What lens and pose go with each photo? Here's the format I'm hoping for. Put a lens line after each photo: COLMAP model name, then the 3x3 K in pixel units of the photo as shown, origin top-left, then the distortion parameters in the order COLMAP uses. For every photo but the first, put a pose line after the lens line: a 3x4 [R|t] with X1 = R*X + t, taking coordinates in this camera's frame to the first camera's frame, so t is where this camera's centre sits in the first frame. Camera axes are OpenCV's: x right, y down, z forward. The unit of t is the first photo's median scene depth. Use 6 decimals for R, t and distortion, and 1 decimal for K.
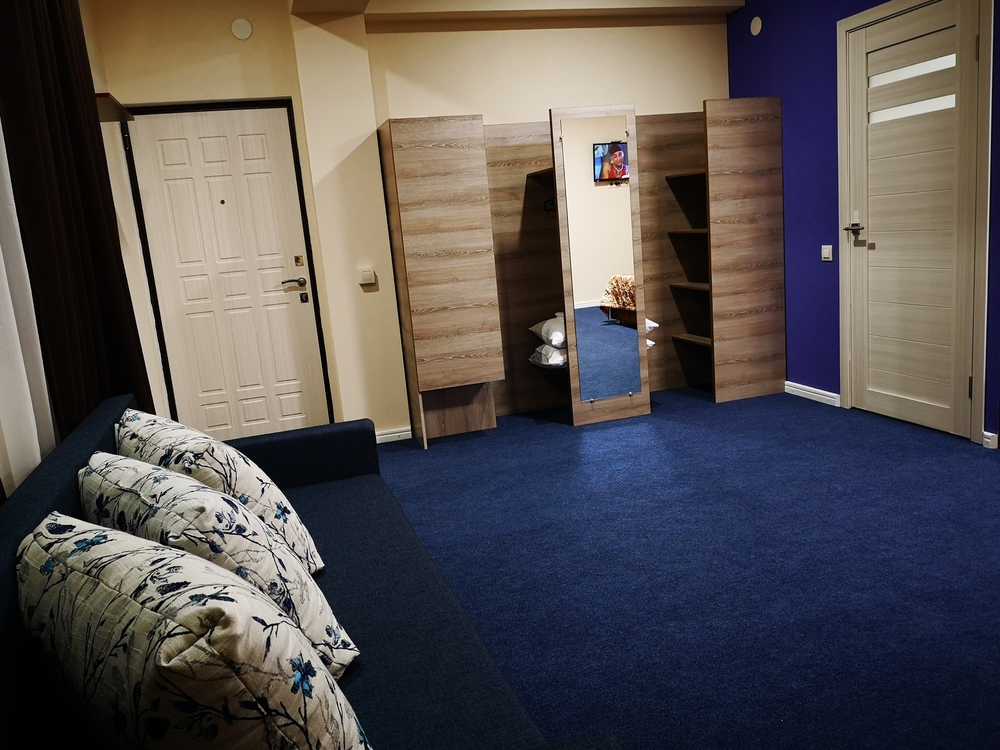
lens RADIAL K [[796.7, 0, 491.2], [0, 796.7, 375.1], [0, 0, 1]] dist [0.037939, -0.072444]
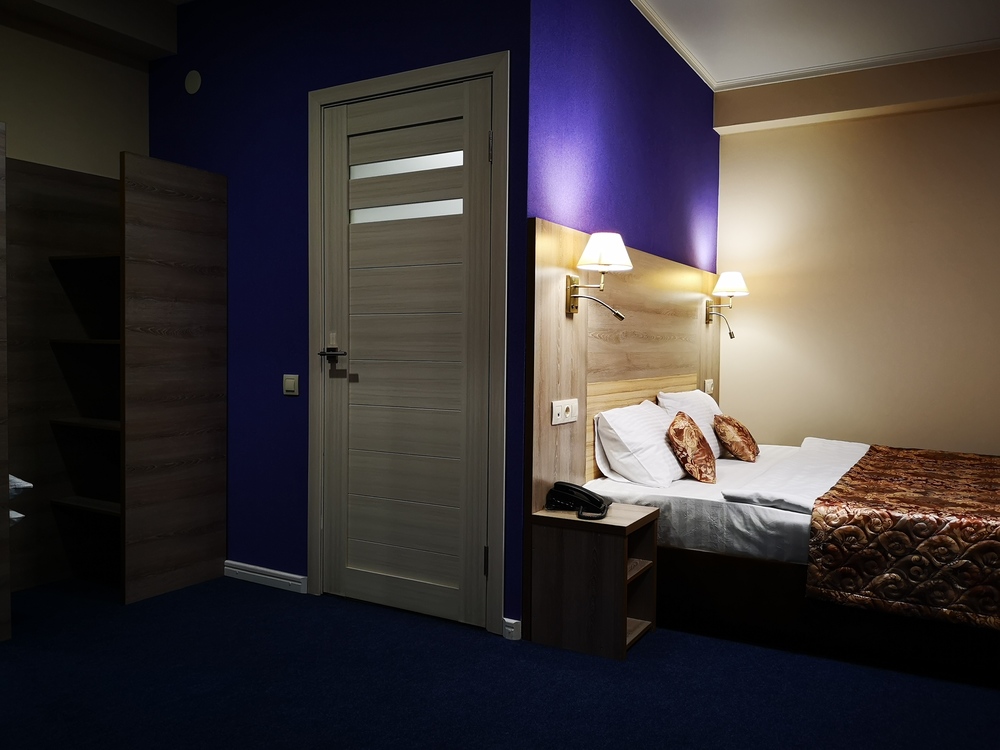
lens RADIAL K [[796.7, 0, 491.2], [0, 796.7, 375.1], [0, 0, 1]] dist [0.037939, -0.072444]
pose [[0.727379, 0.073440, 0.682294, 0.043012], [0.050546, 0.985823, -0.159996, -0.030664], [-0.684371, 0.150865, 0.713355, 0.321815]]
